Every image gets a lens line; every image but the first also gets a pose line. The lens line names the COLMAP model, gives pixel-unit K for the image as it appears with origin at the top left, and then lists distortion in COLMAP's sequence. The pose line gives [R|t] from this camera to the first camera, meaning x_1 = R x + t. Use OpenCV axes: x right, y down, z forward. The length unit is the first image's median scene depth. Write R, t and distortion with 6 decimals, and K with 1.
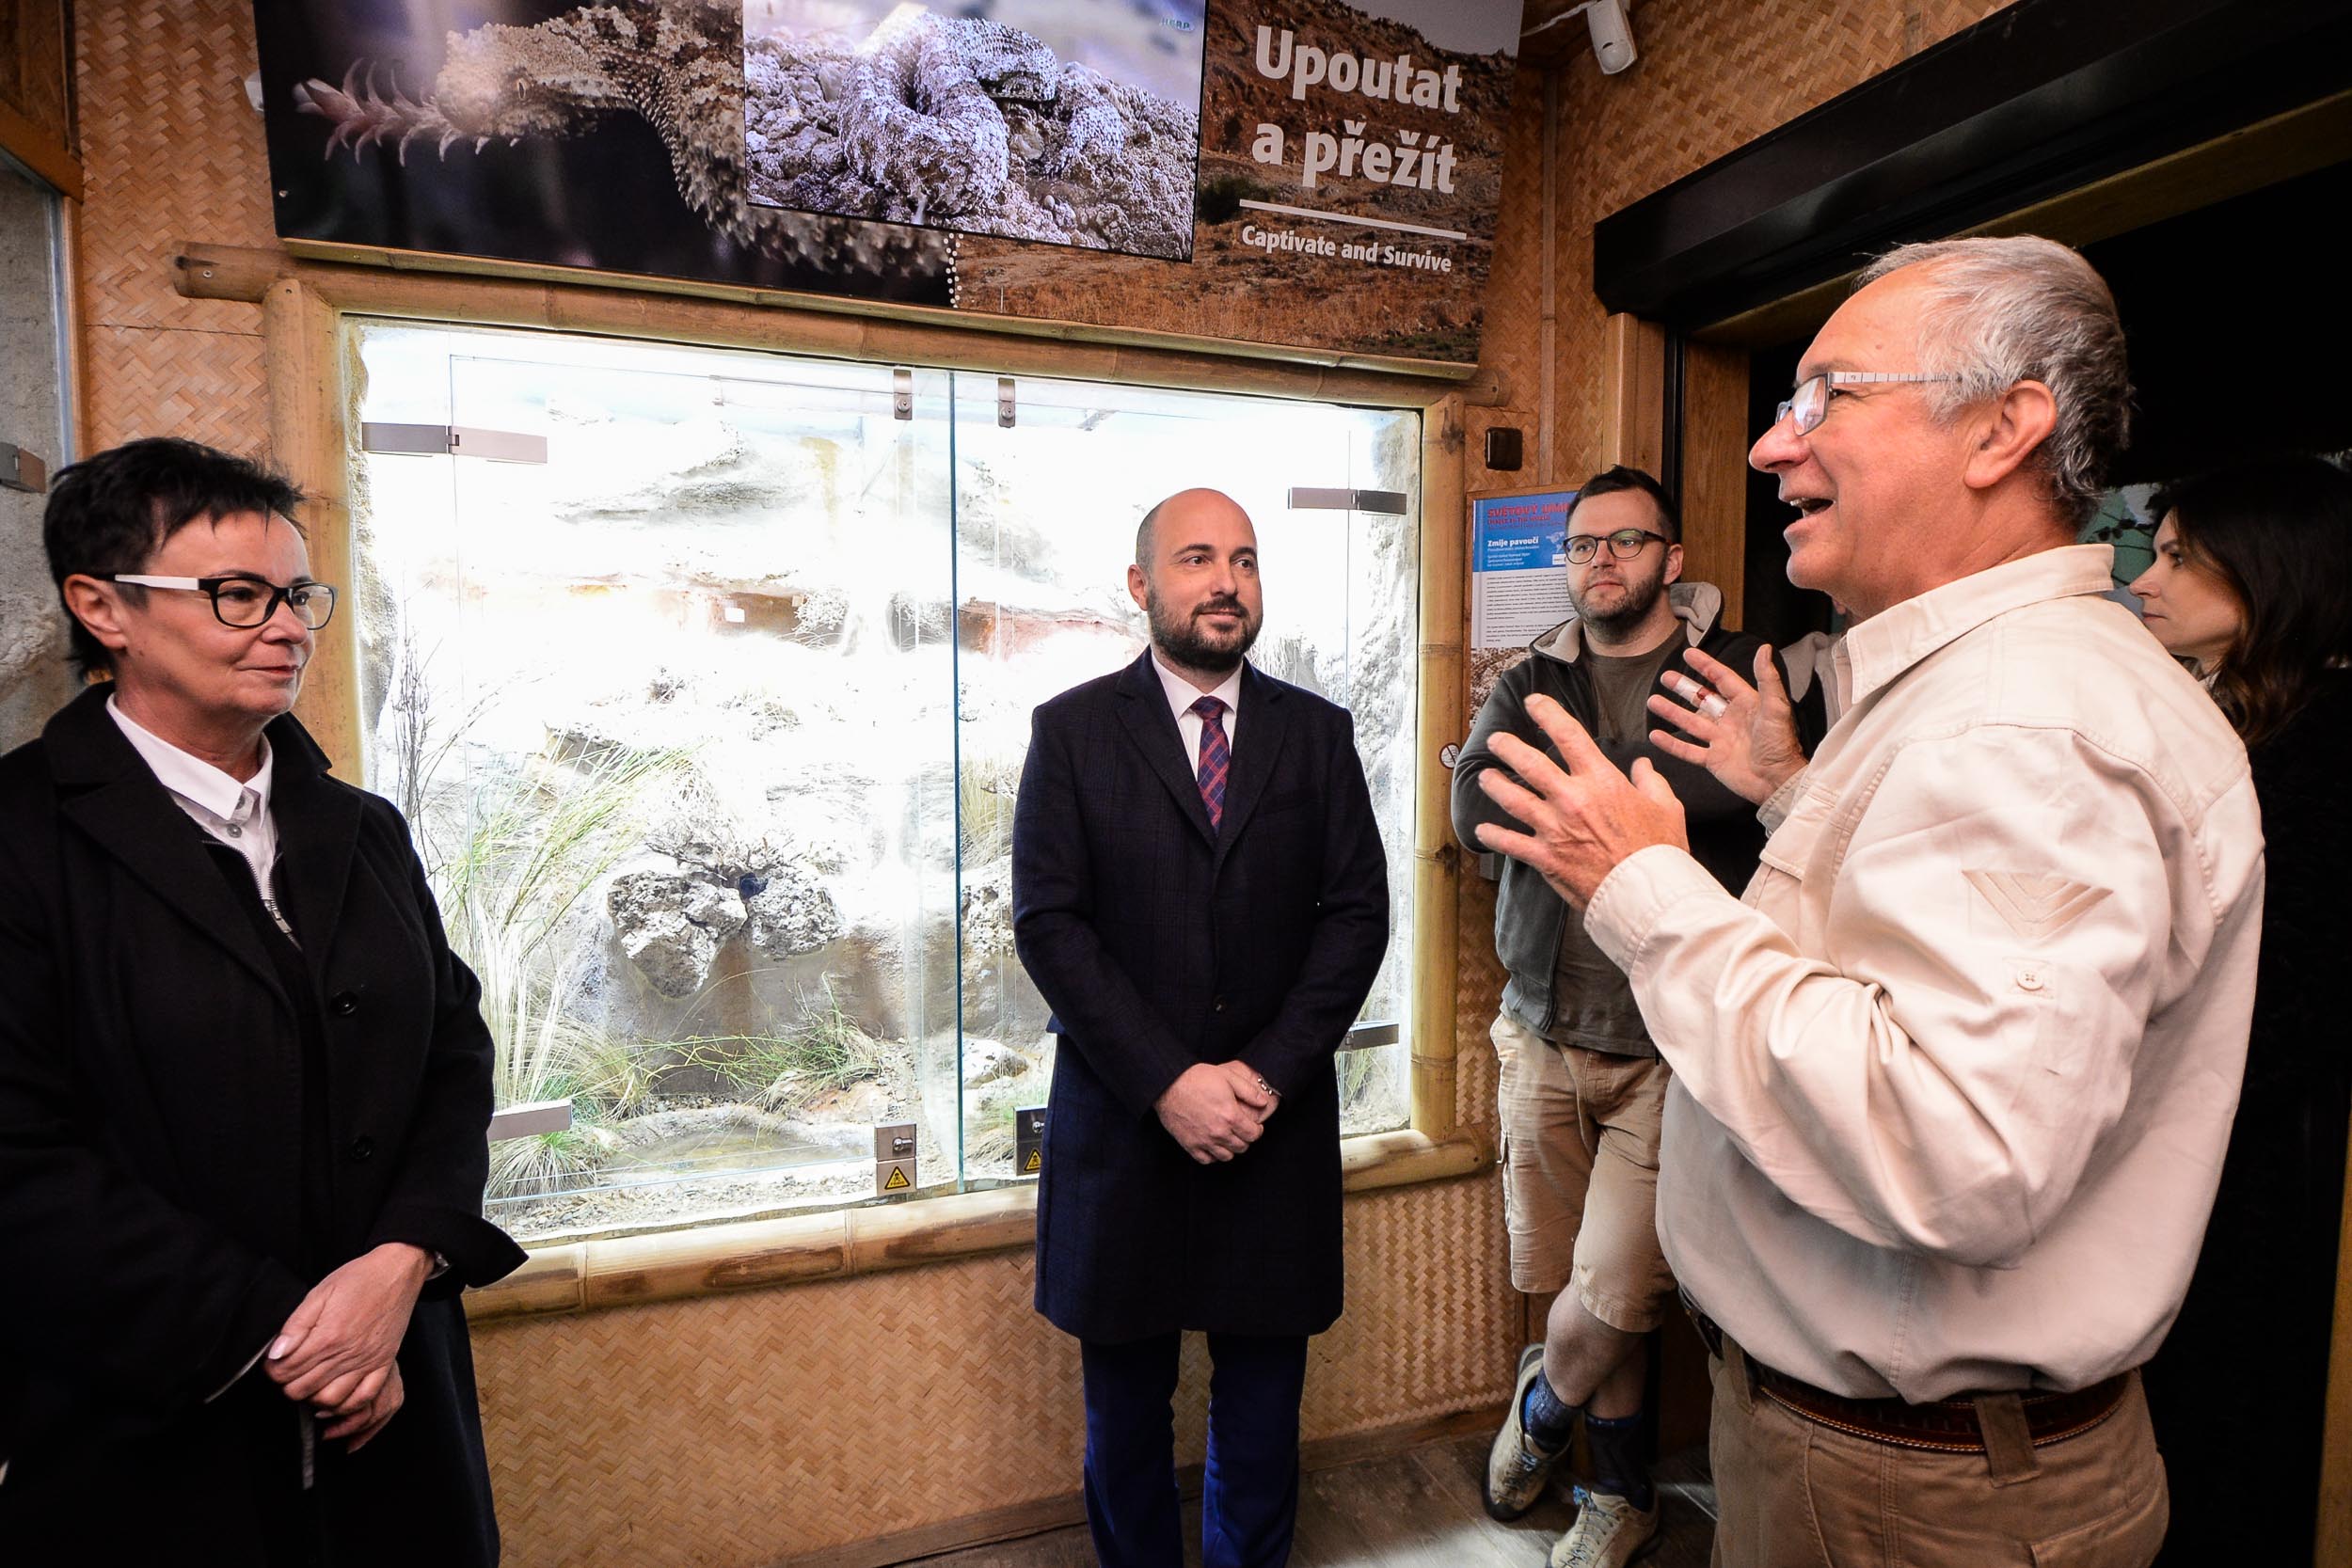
lens RADIAL K [[1223.6, 0, 1182.3], [0, 1223.6, 793.8], [0, 0, 1]] dist [0.028284, -0.039230]
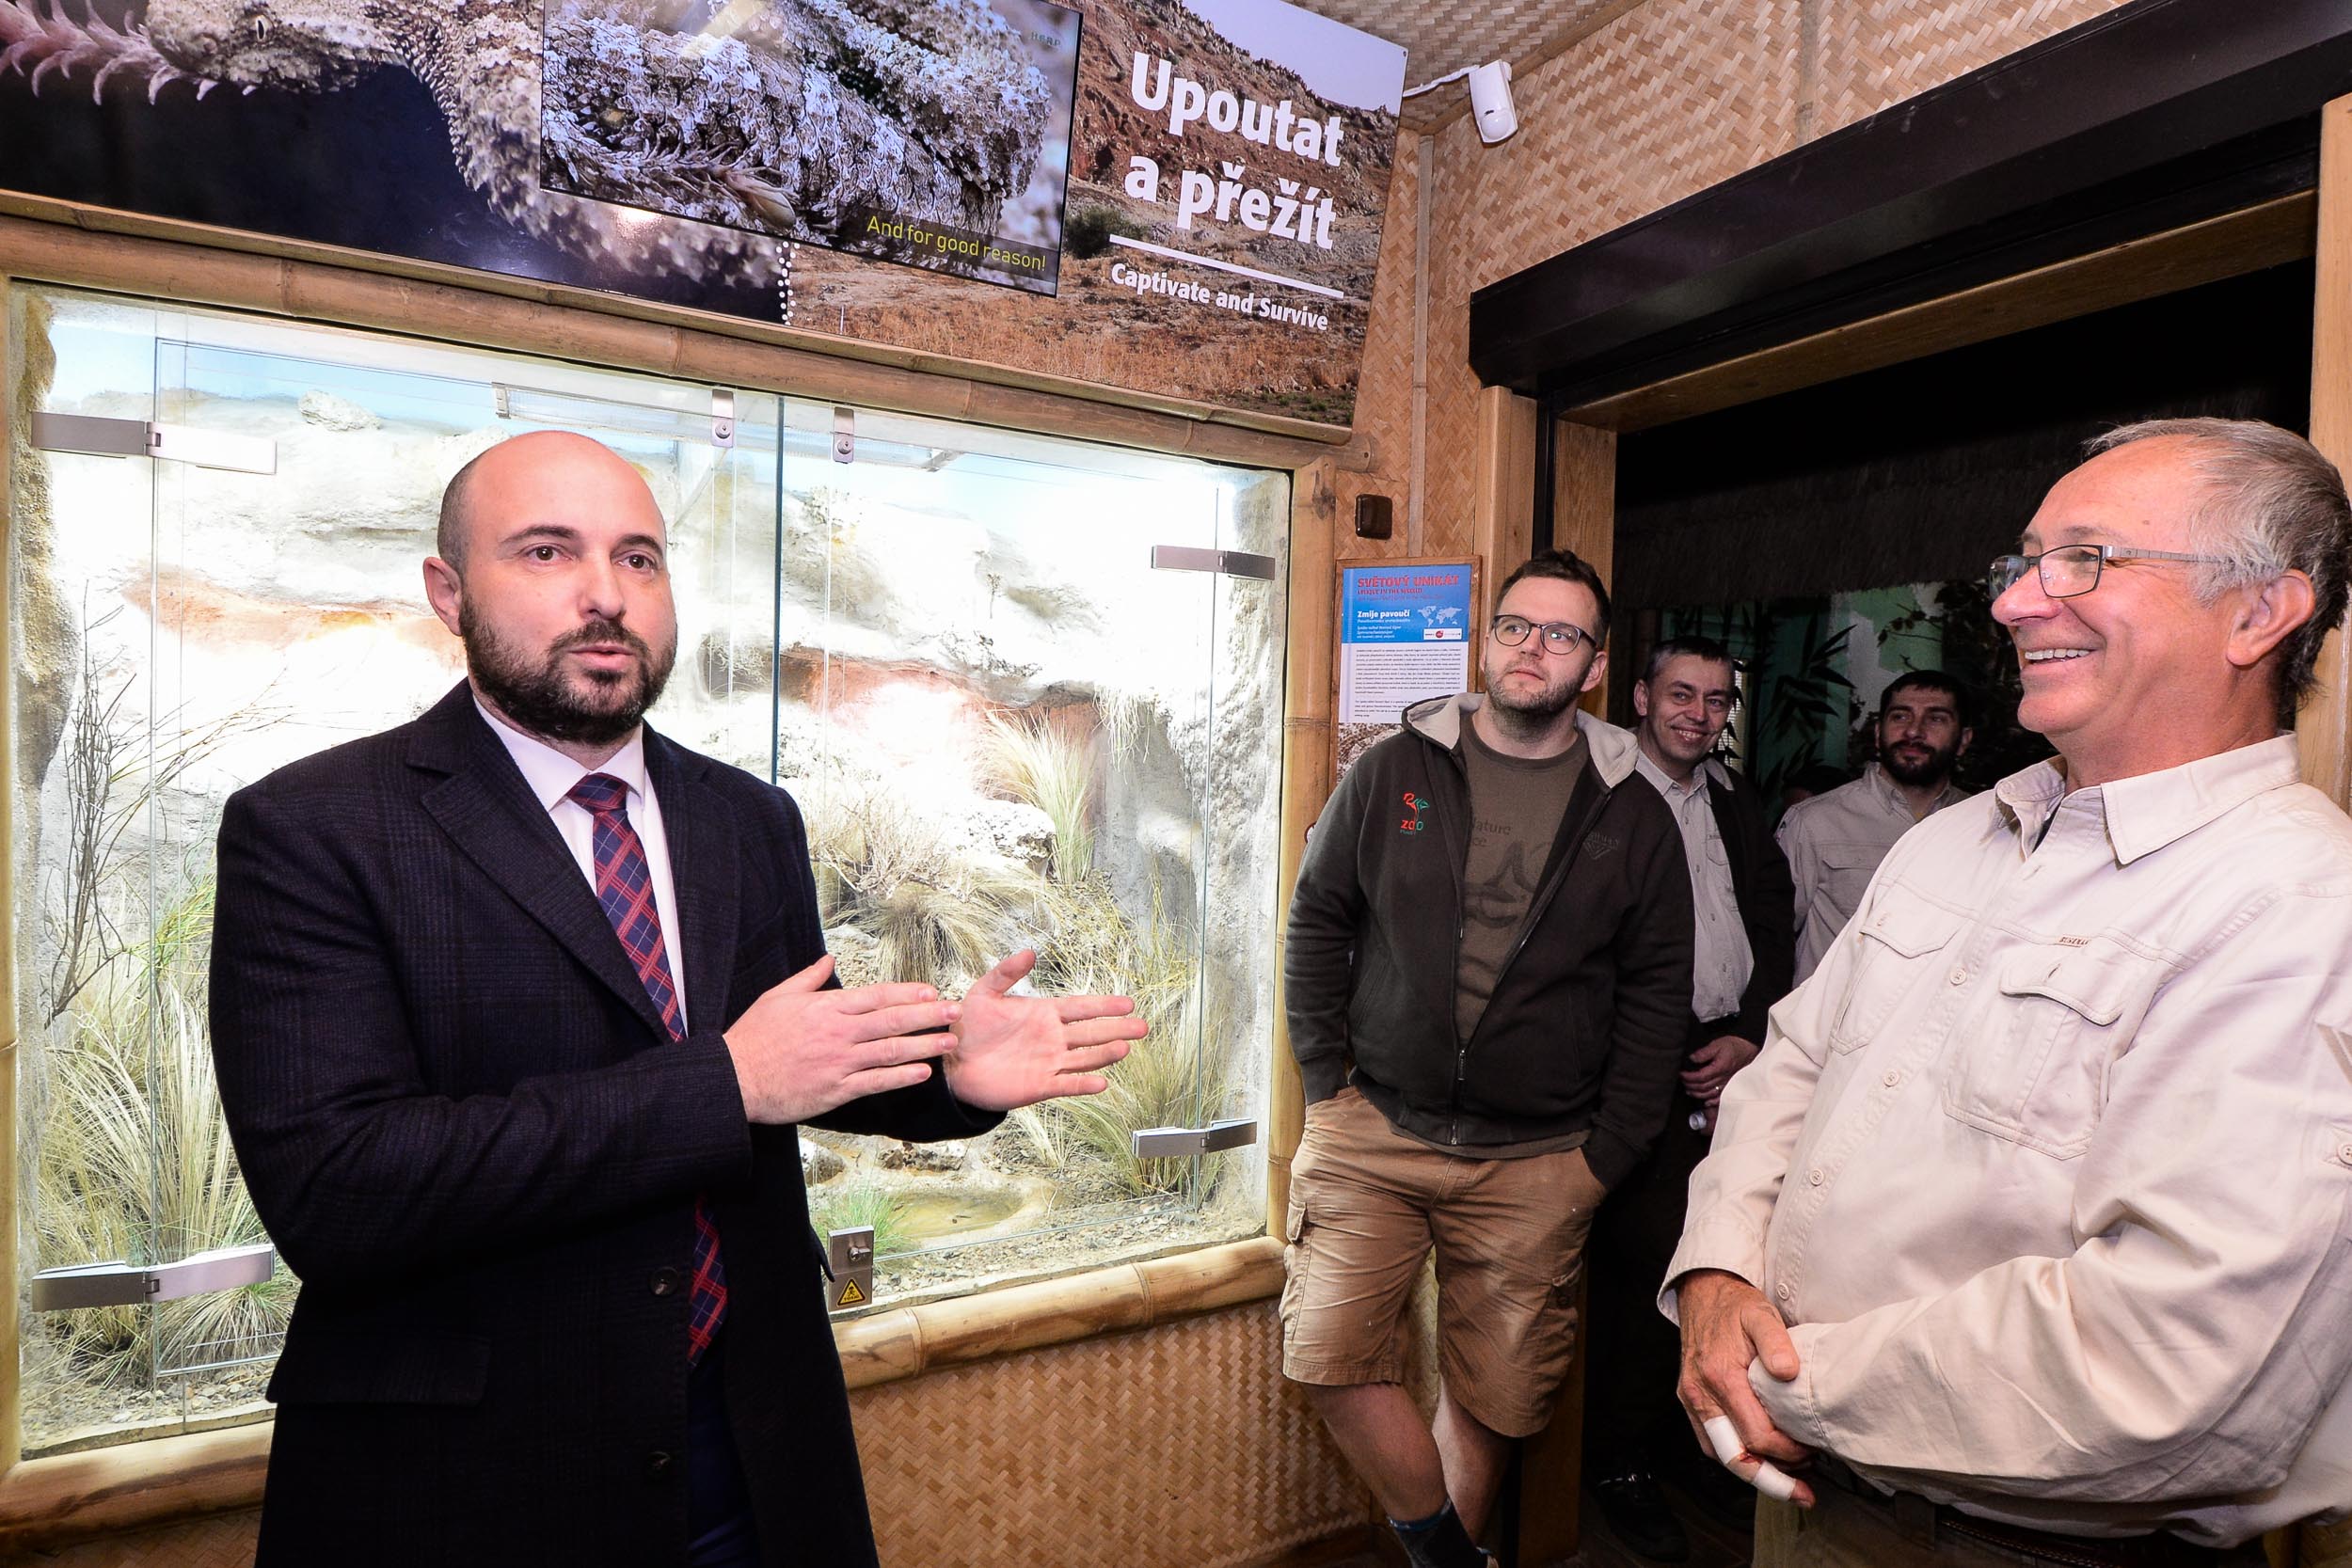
lens RADIAL K [[1223.6, 0, 1182.3], [0, 1223.6, 793.8], [0, 0, 1]] dist [0.028284, -0.039230]
pose [[0.989849, 0.023872, 0.140105, -0.018140], [-0.018575, 0.999067, -0.038997, -0.027451], [-0.140906, 0.035999, 0.989368, 0.089861]]
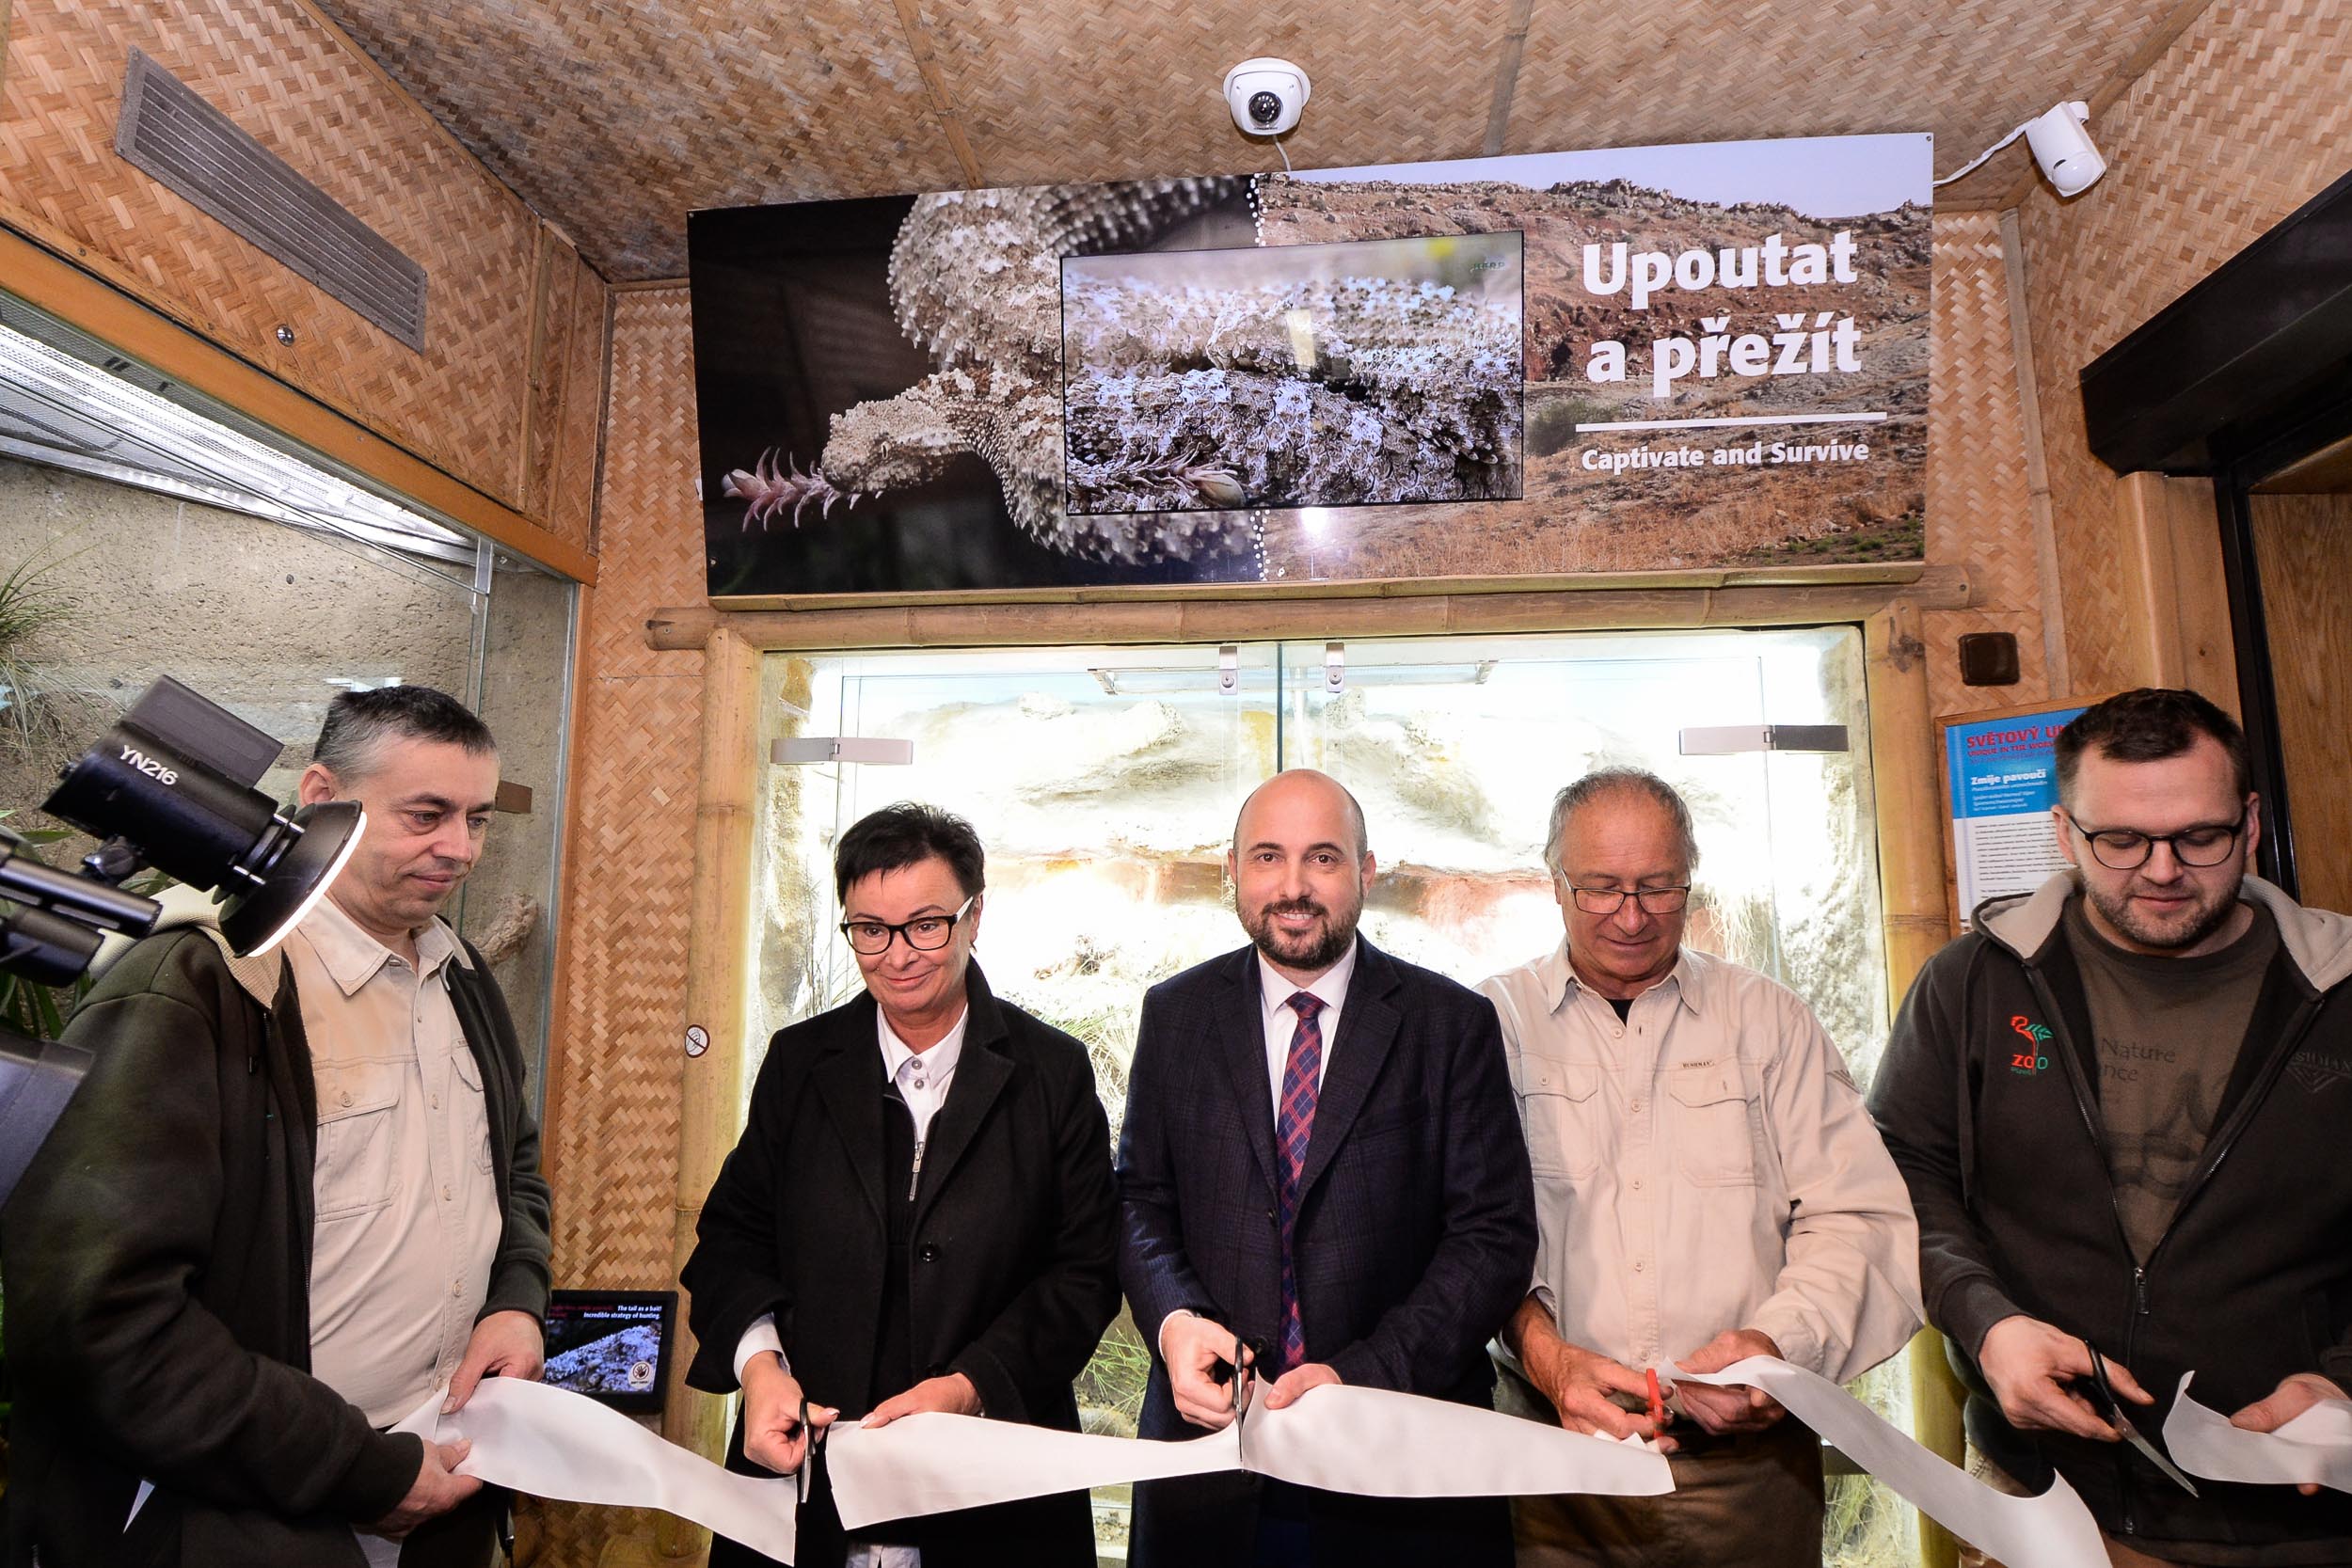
lens RADIAL K [[1227.8, 0, 1189.4], [0, 1227.8, 785.4], [0, 0, 1]] dist [0.027243, -0.036242]
pose [[0.898072, -0.055072, -0.436388, 0.164525], [-0.036745, 0.979269, -0.199204, -0.035570], [0.438312, 0.194934, 0.877430, 0.134001]]
